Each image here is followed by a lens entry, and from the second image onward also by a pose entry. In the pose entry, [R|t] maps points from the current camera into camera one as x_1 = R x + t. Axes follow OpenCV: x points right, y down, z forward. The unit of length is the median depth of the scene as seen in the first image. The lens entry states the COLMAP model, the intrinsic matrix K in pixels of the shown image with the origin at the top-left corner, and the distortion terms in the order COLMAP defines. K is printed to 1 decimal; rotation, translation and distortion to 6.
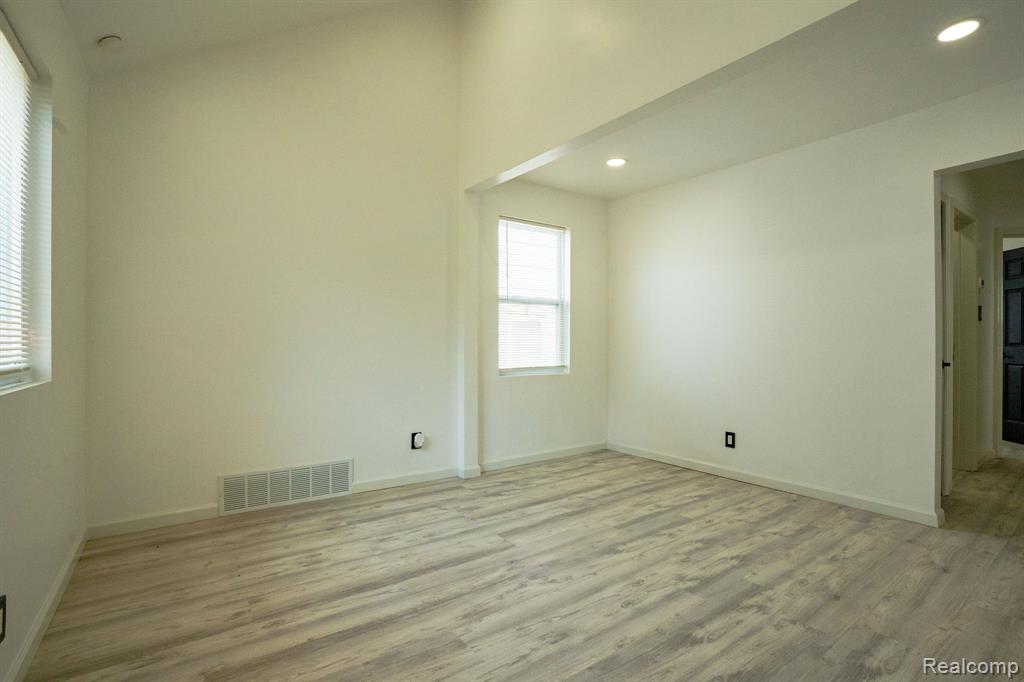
lens RADIAL K [[471.1, 0, 509.7], [0, 471.1, 343.9], [0, 0, 1]] dist [-0.039054, 0.009315]
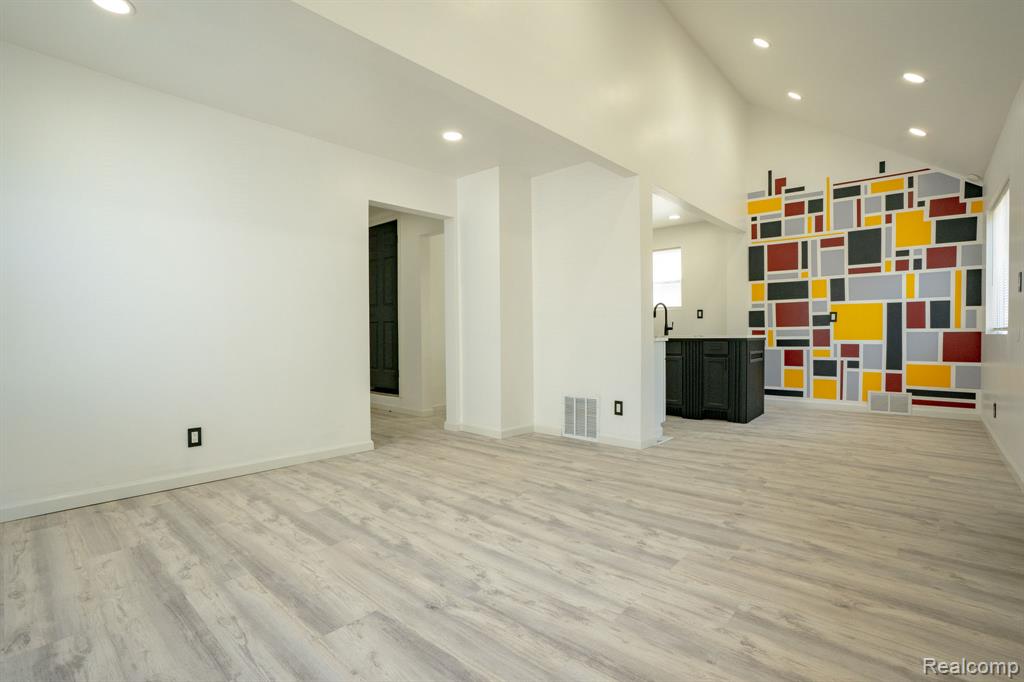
lens RADIAL K [[471.1, 0, 513.1], [0, 471.1, 340.6], [0, 0, 1]] dist [-0.039054, 0.009315]
pose [[-0.197398, -0.011344, 0.980258, -0.644245], [0.002082, 0.999926, 0.011991, 0.040793], [-0.980321, 0.004408, -0.197359, 0.911339]]
